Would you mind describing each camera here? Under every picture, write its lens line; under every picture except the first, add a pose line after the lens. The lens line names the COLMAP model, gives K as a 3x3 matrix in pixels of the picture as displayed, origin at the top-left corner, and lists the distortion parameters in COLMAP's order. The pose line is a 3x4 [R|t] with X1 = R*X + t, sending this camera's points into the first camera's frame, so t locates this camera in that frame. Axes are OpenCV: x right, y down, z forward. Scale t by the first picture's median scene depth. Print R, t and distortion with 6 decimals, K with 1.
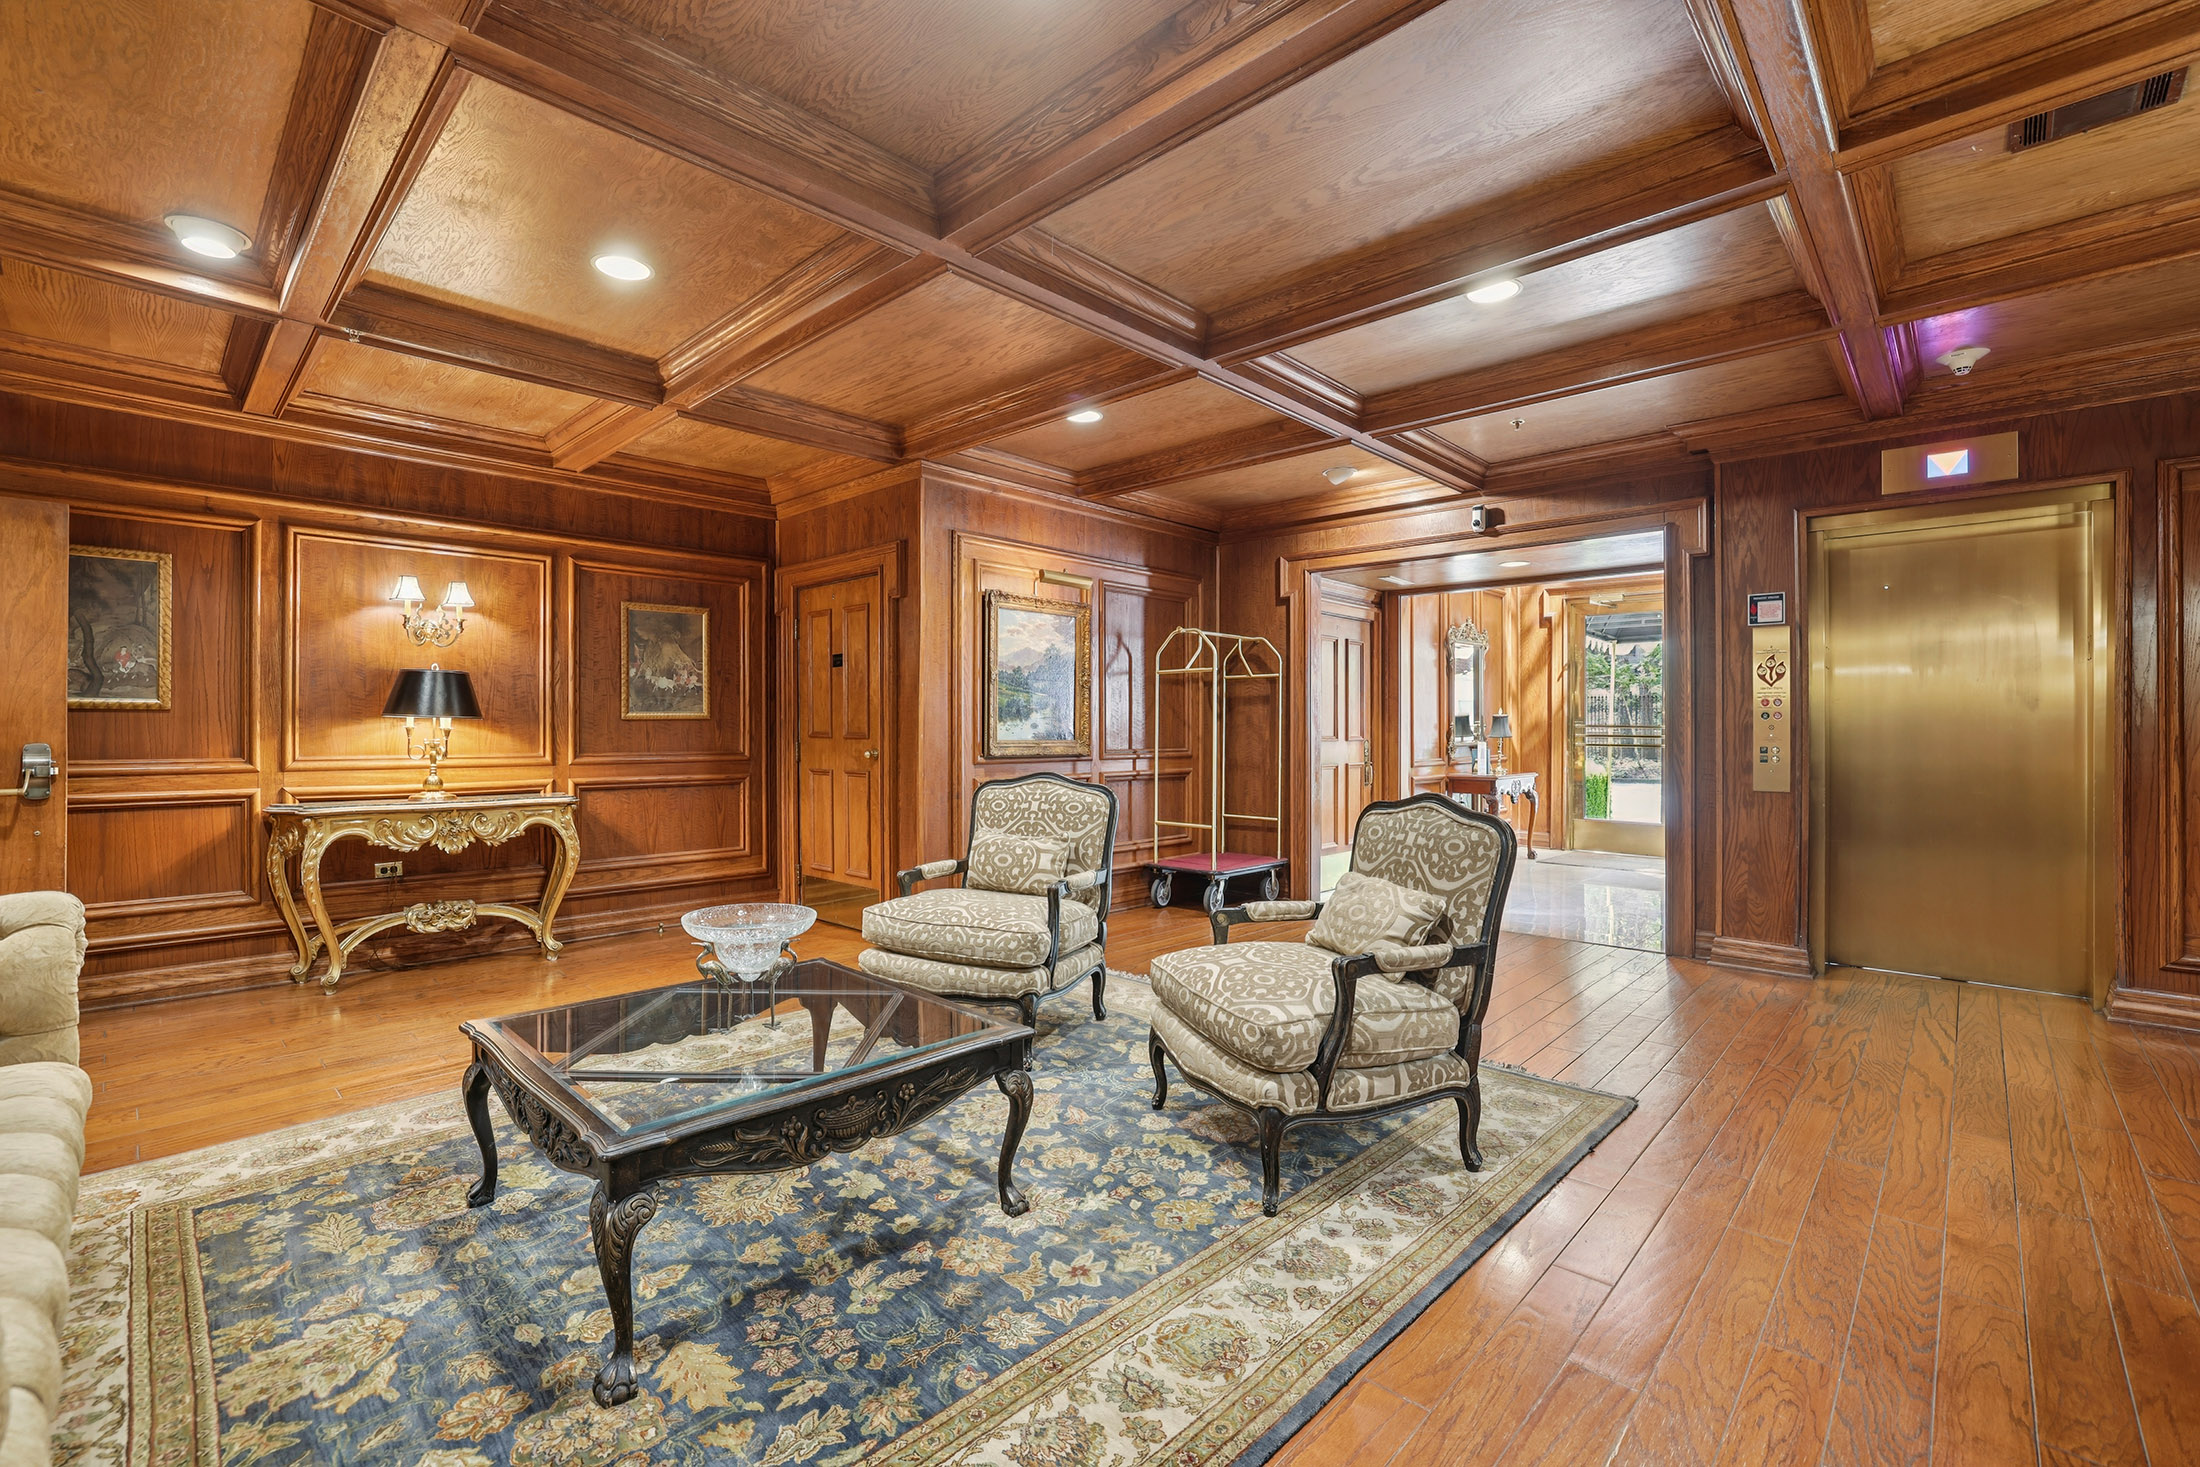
lens RADIAL K [[939.4, 0, 1102.6], [0, 939.4, 727.1], [0, 0, 1]] dist [-0.000636, 0.000023]
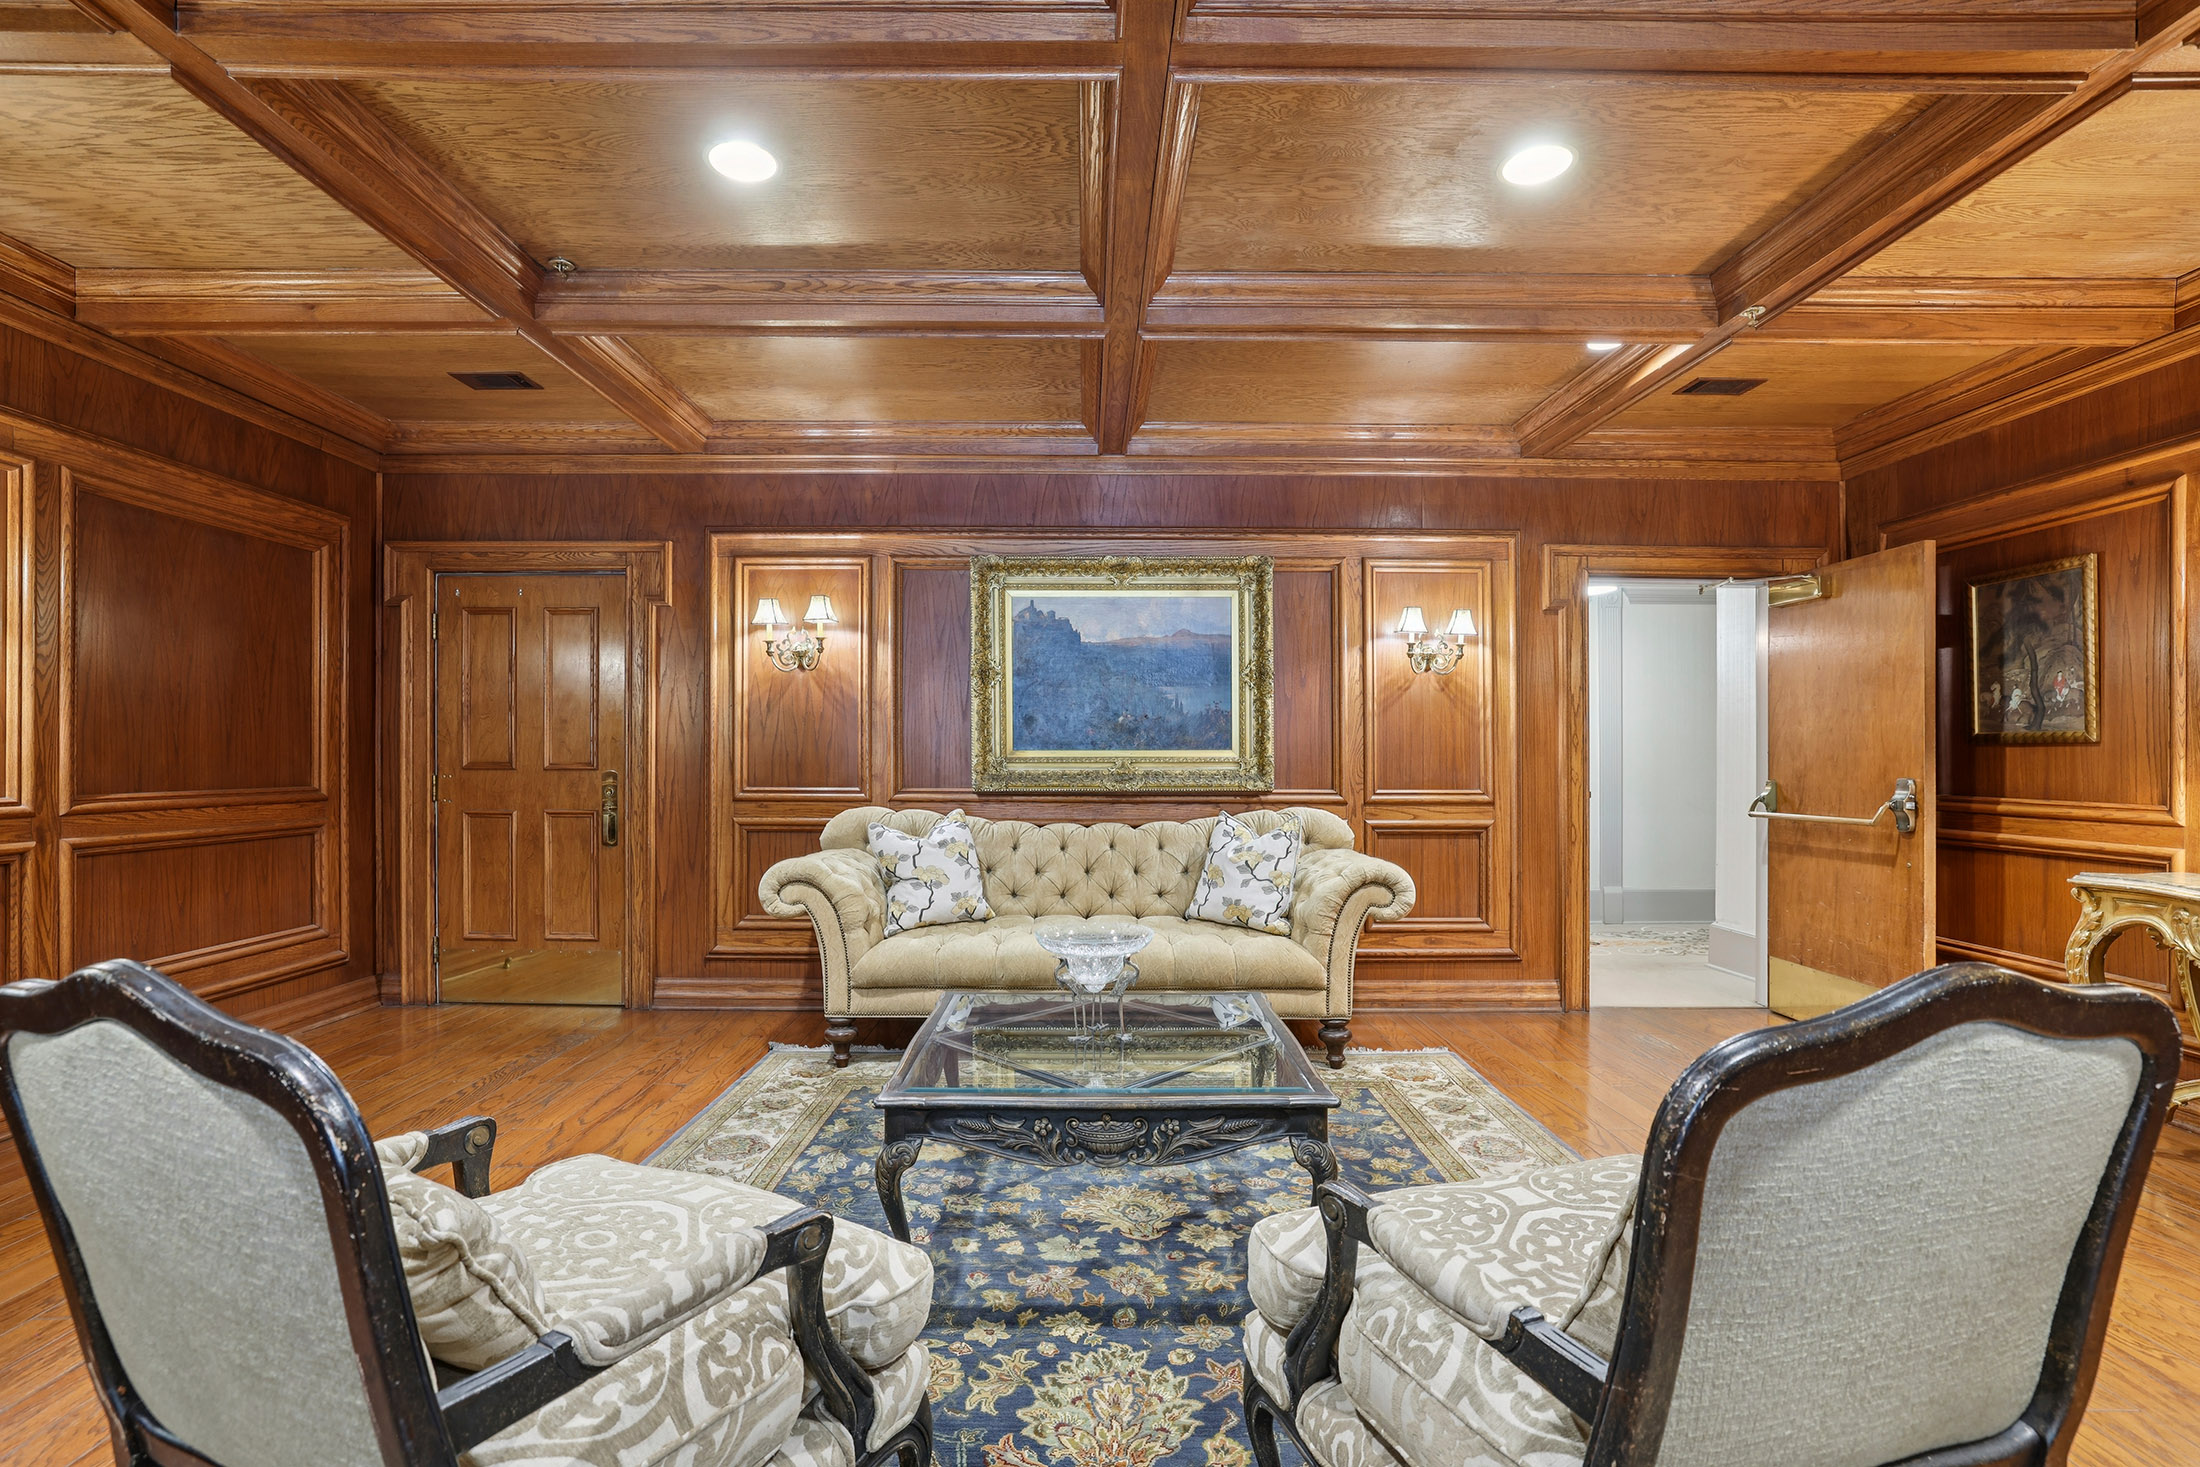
lens RADIAL K [[1016.5, 0, 1100.0], [0, 1016.5, 753.8], [0, 0, 1]] dist [0.002694, 0.000271]
pose [[-0.715462, -0.004762, -0.698636, 0.264039], [0.000516, 0.999973, -0.007344, -0.002425], [0.698652, -0.005615, -0.715440, 1.070780]]
